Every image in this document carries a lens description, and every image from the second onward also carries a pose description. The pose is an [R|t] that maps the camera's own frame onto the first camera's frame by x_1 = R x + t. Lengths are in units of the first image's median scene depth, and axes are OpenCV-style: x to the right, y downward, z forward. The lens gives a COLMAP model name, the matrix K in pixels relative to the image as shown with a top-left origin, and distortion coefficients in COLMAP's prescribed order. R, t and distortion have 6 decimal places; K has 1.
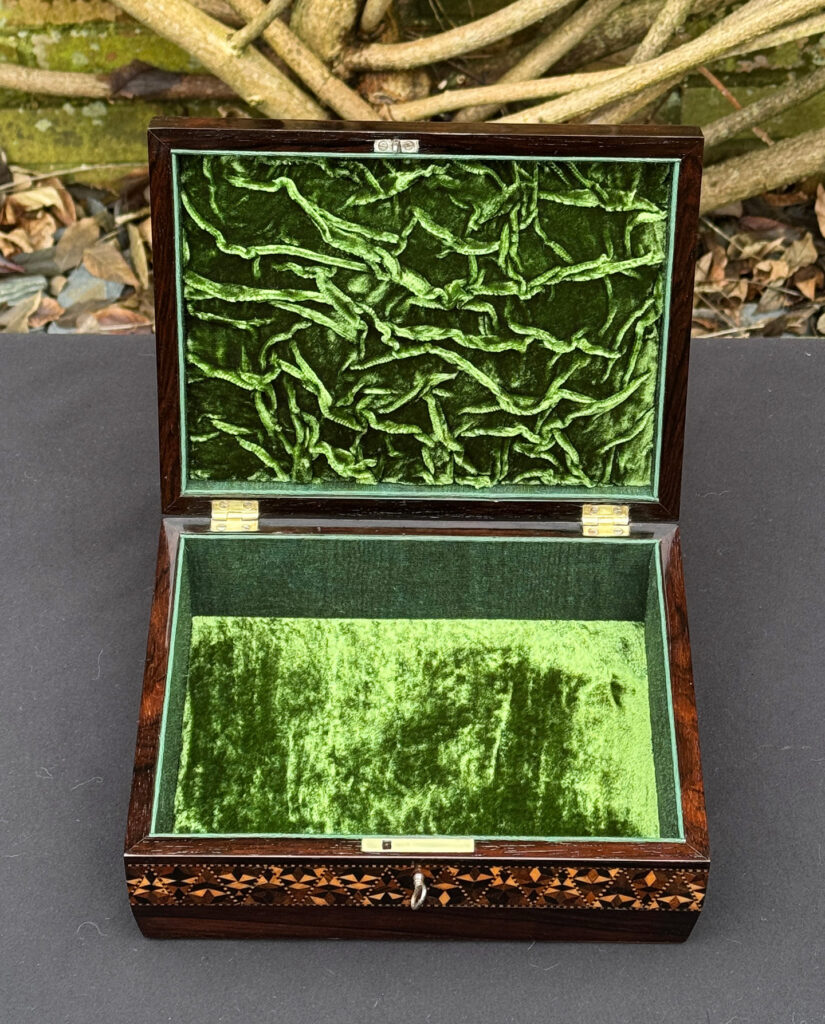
lens RADIAL K [[2398.4, 0, 412.0], [0, 2398.4, 432.0], [0, 0, 1]] dist [0.051151, 0.674006]
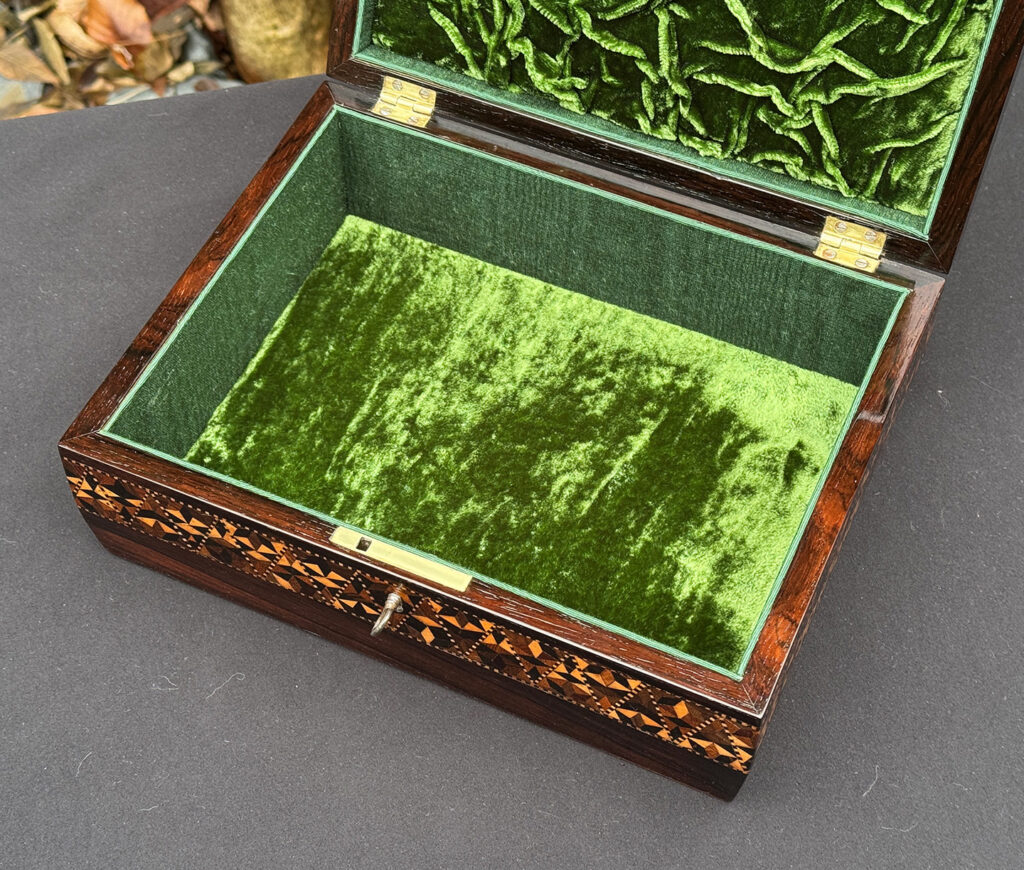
lens RADIAL K [[1886.3, 0, 481.0], [0, 1886.3, 414.6], [0, 0, 1]] dist [0.117808, 0.060175]
pose [[0.910542, 0.318816, -0.263193, 0.152050], [-0.282490, 0.944628, 0.166966, 0.021214], [0.301851, -0.077680, 0.950185, 0.408228]]
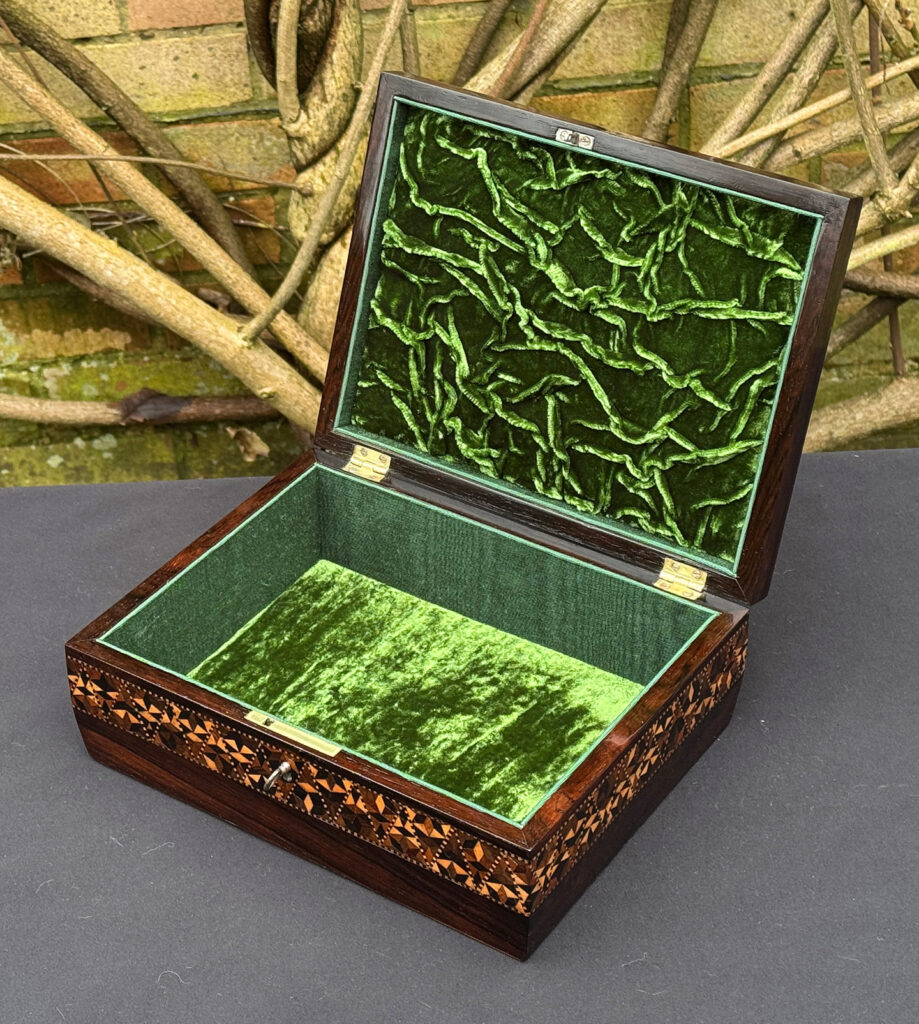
lens RADIAL K [[2354.6, 0, 371.3], [0, 2354.6, 463.7], [0, 0, 1]] dist [0.088030, 0.165898]
pose [[0.824253, 0.288560, -0.487175, 0.440789], [-0.380393, 0.919517, -0.098947, 0.139513], [0.419414, 0.266876, 0.867681, 0.105750]]
